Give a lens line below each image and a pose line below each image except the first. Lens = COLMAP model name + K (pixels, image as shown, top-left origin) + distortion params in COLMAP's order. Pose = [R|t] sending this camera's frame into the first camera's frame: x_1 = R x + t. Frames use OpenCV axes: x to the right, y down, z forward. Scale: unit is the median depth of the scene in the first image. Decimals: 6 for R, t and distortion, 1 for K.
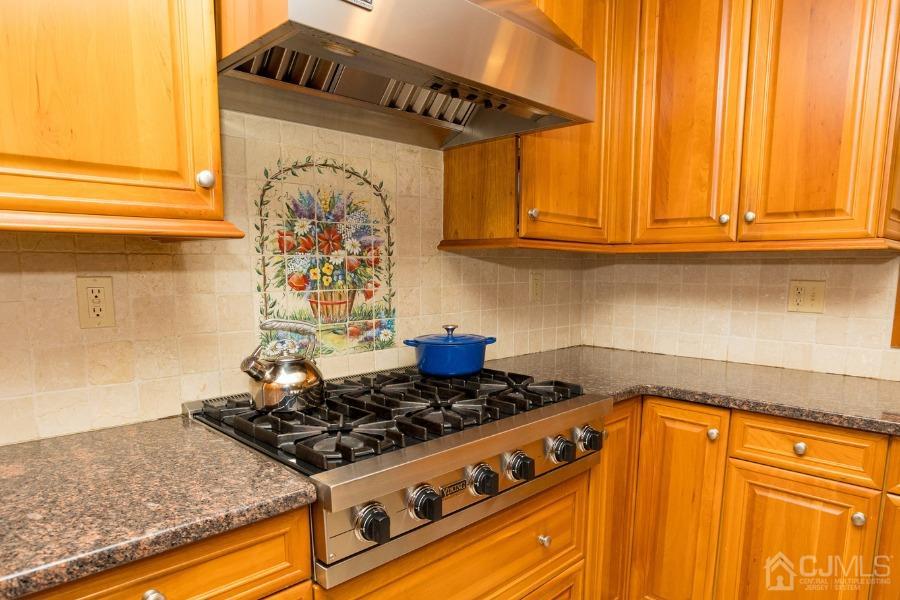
lens RADIAL K [[572.7, 0, 450.6], [0, 572.7, 360.5], [0, 0, 1]] dist [-0.001553, 0.000073]
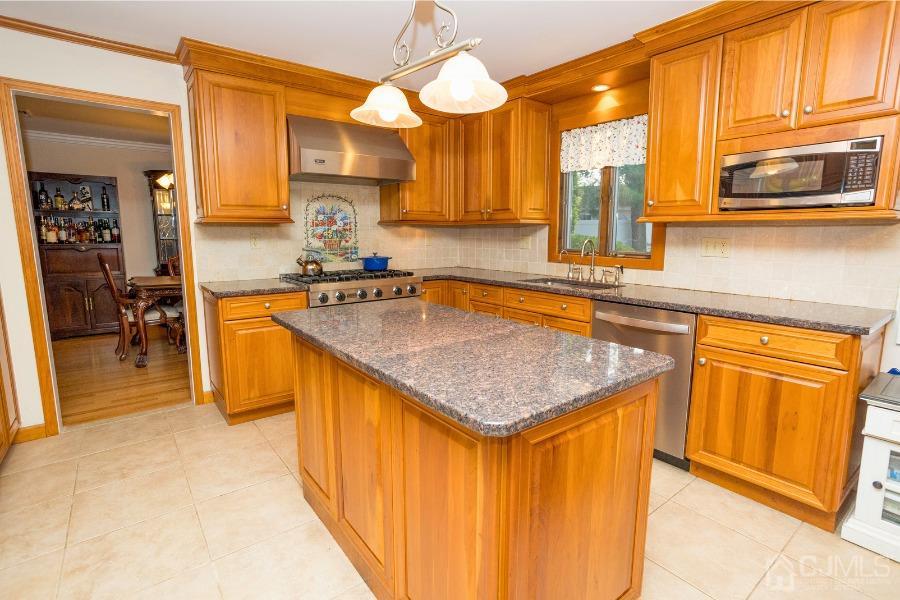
lens RADIAL K [[441.0, 0, 450.0], [0, 441.0, 300.0], [0, 0, 1]] dist [-0.024431, 0.027459]
pose [[0.993782, 0.017097, -0.110024, 0.606590], [-0.017417, 0.999846, -0.001943, 0.167639], [0.109974, 0.003848, 0.993927, -1.076946]]
